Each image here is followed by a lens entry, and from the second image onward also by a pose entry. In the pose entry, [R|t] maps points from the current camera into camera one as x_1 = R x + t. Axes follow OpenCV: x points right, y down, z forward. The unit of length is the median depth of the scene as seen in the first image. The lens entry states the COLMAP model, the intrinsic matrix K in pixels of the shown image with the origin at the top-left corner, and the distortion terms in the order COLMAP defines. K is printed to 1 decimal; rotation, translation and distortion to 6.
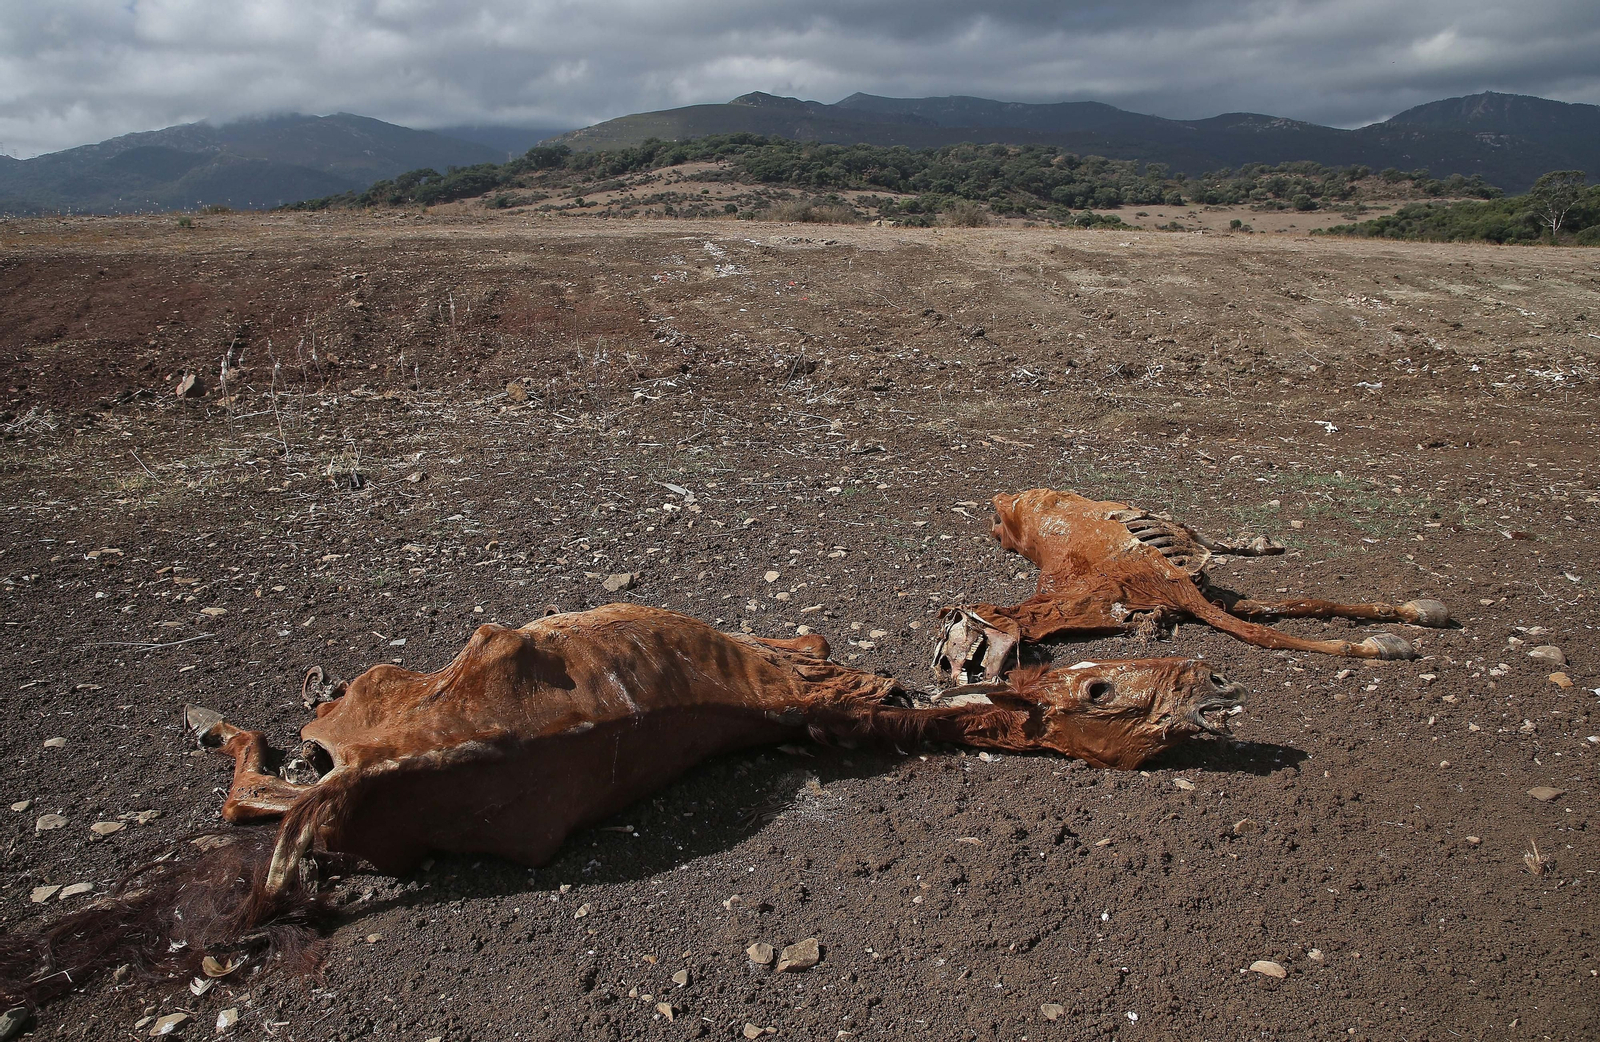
lens RADIAL K [[1182.0, 0, 802.2], [0, 1182.0, 520.7], [0, 0, 1]] dist [0.018169, 0.001117]
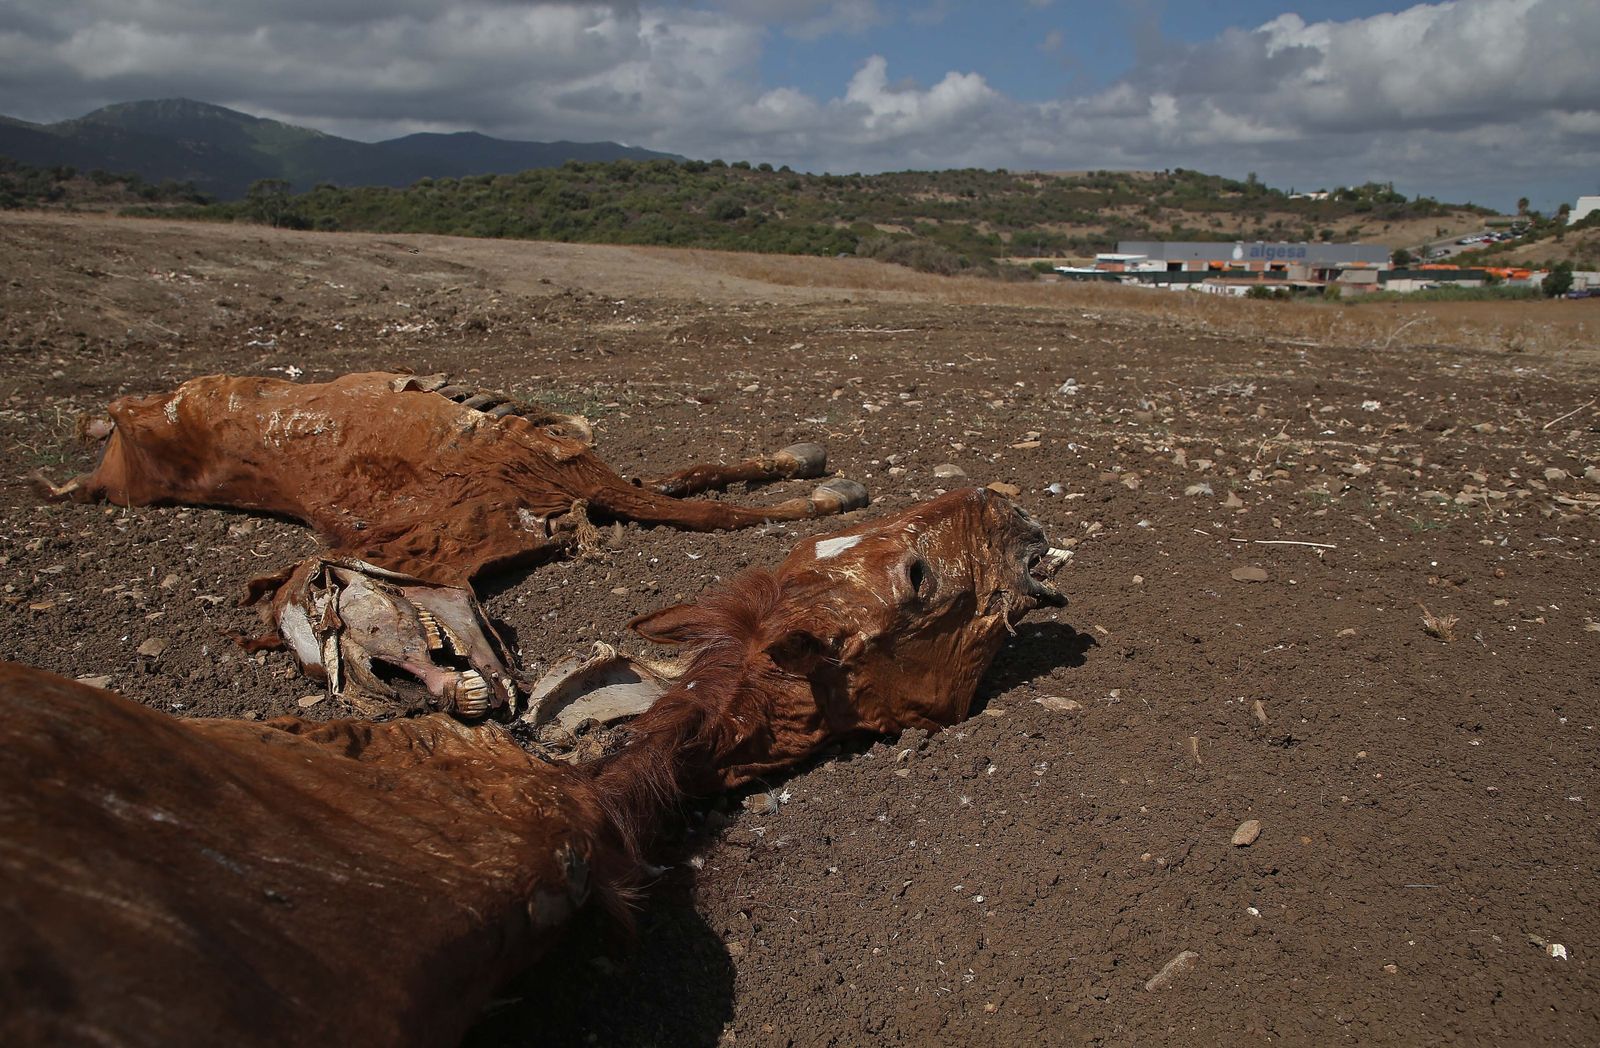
lens RADIAL K [[1214.7, 0, 805.1], [0, 1214.7, 521.9], [0, 0, 1]] dist [-0.025555, 0.011823]
pose [[0.561763, -0.176297, 0.808296, -0.024510], [0.189229, 0.978511, 0.081910, 0.010423], [-0.805367, 0.106939, 0.583051, 0.107300]]
